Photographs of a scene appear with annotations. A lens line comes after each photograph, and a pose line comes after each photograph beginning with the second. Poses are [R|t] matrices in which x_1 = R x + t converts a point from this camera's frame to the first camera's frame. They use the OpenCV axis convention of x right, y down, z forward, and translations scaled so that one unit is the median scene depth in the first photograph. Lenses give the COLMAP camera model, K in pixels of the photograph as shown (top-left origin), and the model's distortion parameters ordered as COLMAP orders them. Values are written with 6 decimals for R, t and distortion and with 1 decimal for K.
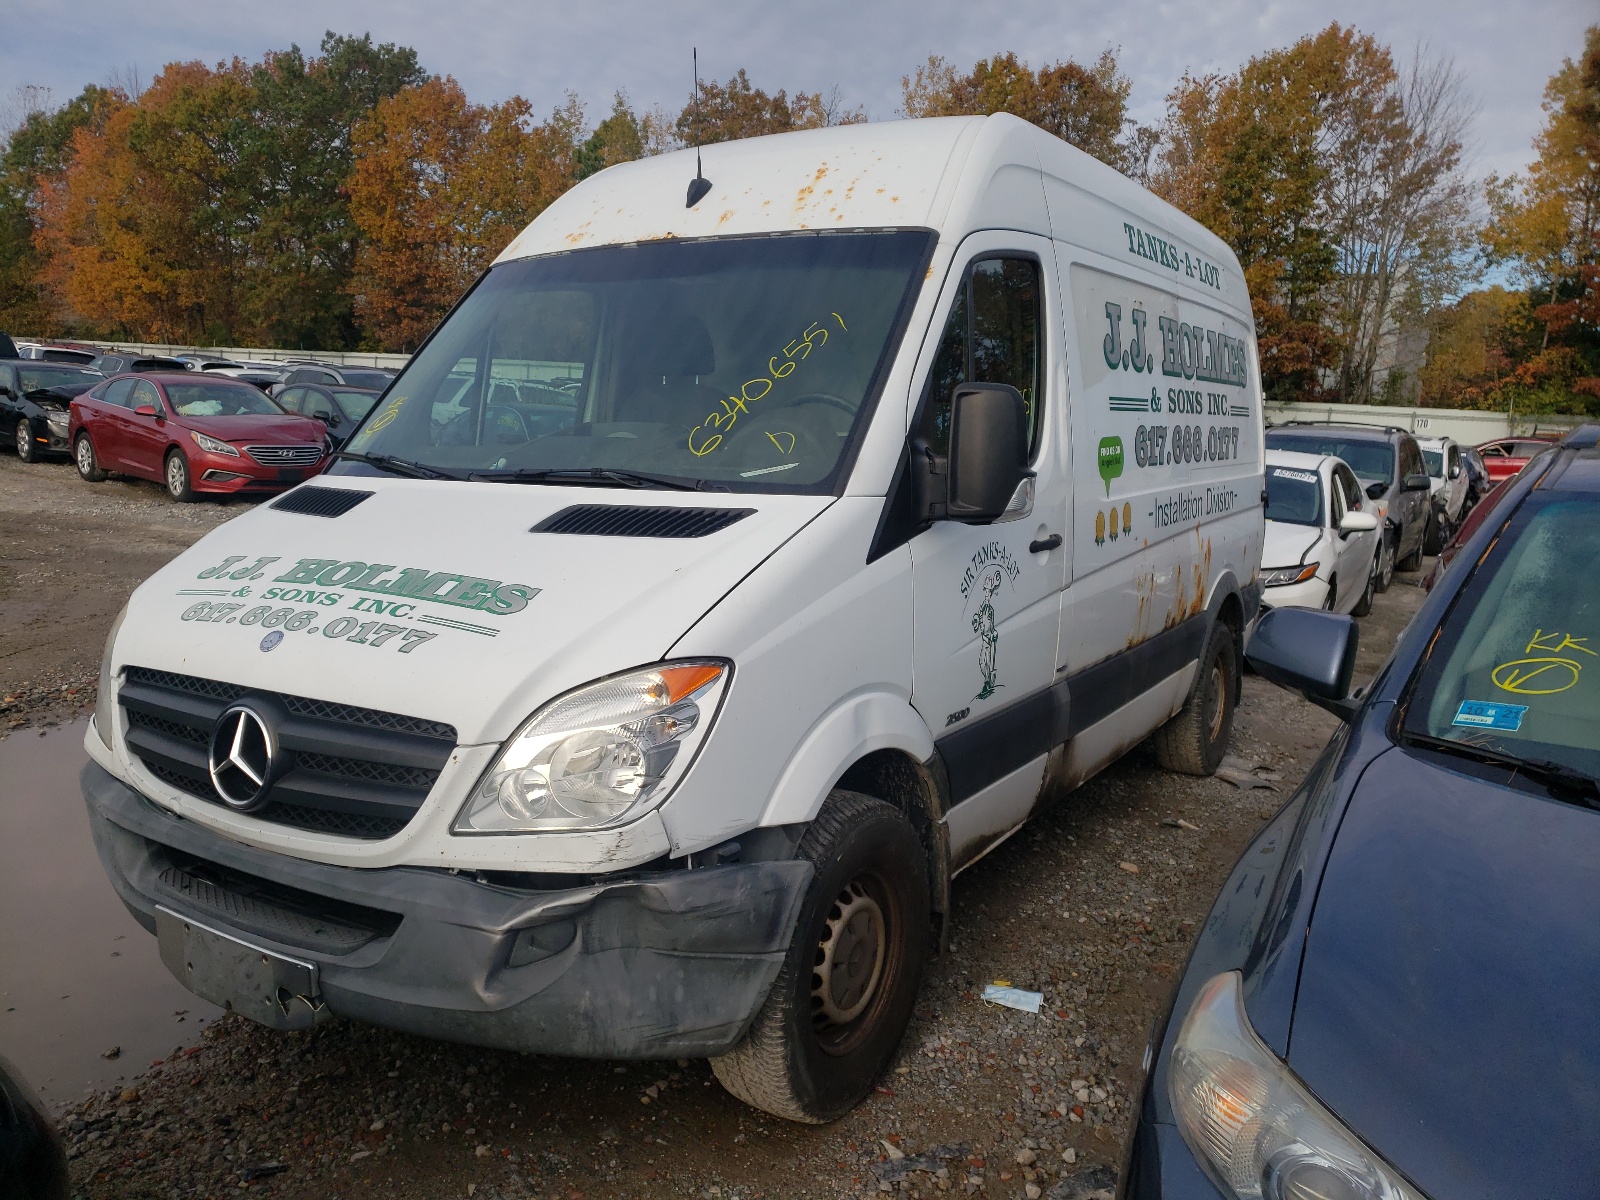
lens RADIAL K [[1219.6, 0, 798.1], [0, 1219.6, 564.6], [0, 0, 1]] dist [0.056764, -0.005397]
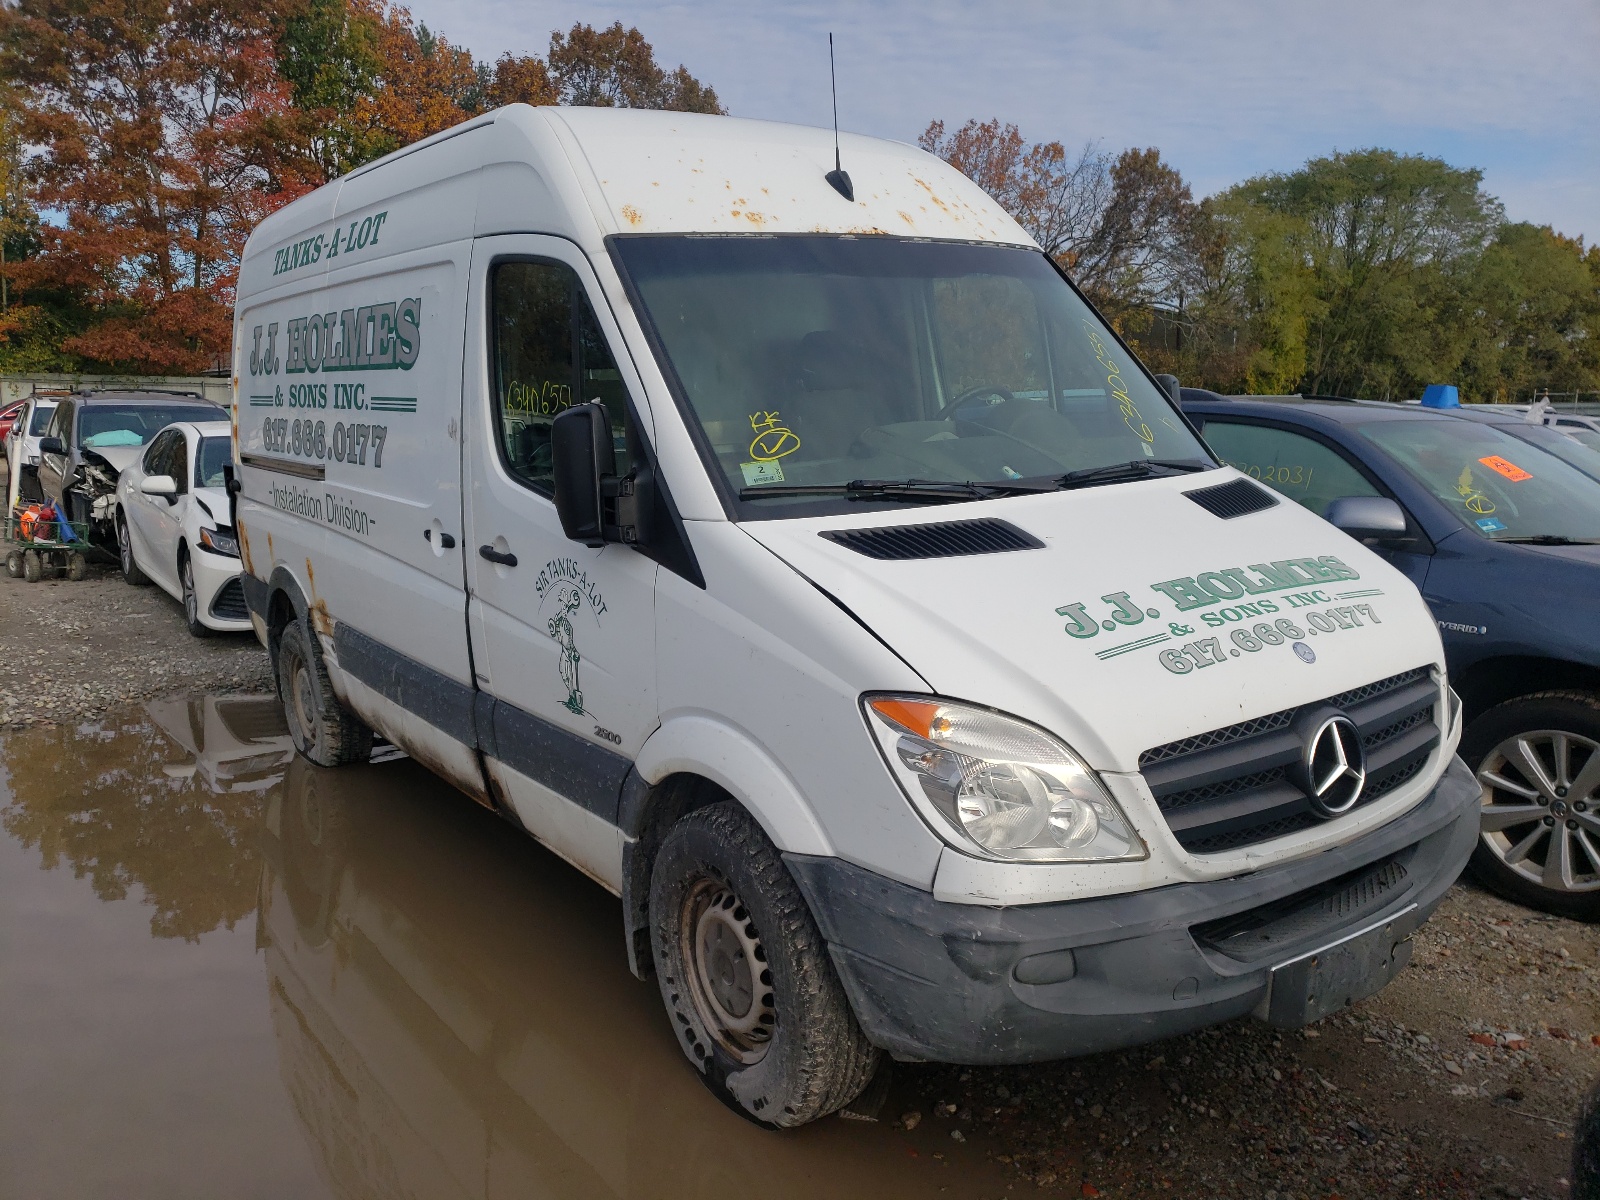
lens RADIAL K [[1205.5, 0, 800.0], [0, 1205.5, 600.0], [0, 0, 1]] dist [-0.001970, -0.004991]
pose [[0.411323, -0.186043, 0.892301, -1.365124], [0.148982, 0.979505, 0.135549, -0.161207], [-0.899232, 0.077182, 0.430610, 0.885761]]
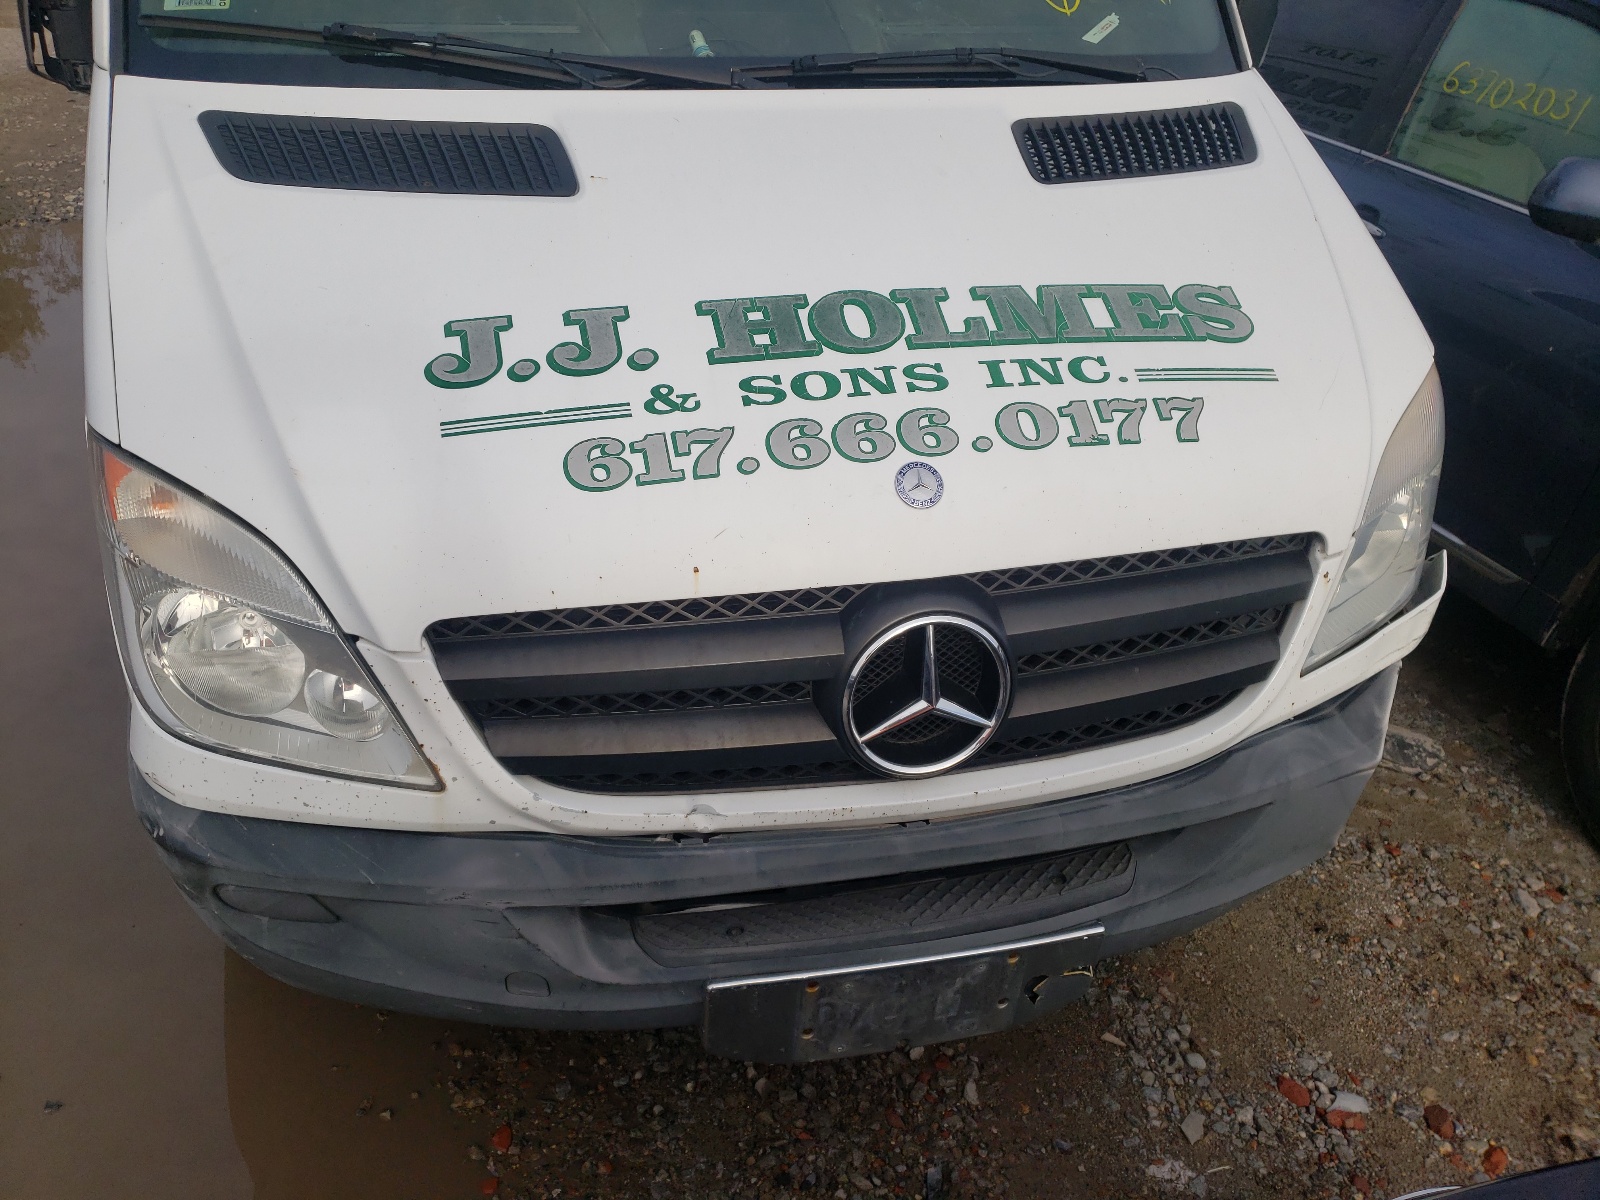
lens RADIAL K [[1219.6, 0, 798.1], [0, 1219.6, 564.6], [0, 0, 1]] dist [0.056764, -0.005397]
pose [[0.701867, -0.337485, 0.627285, -0.748982], [0.057301, 0.904534, 0.422533, -0.120364], [-0.709999, -0.260618, 0.654201, 0.647763]]
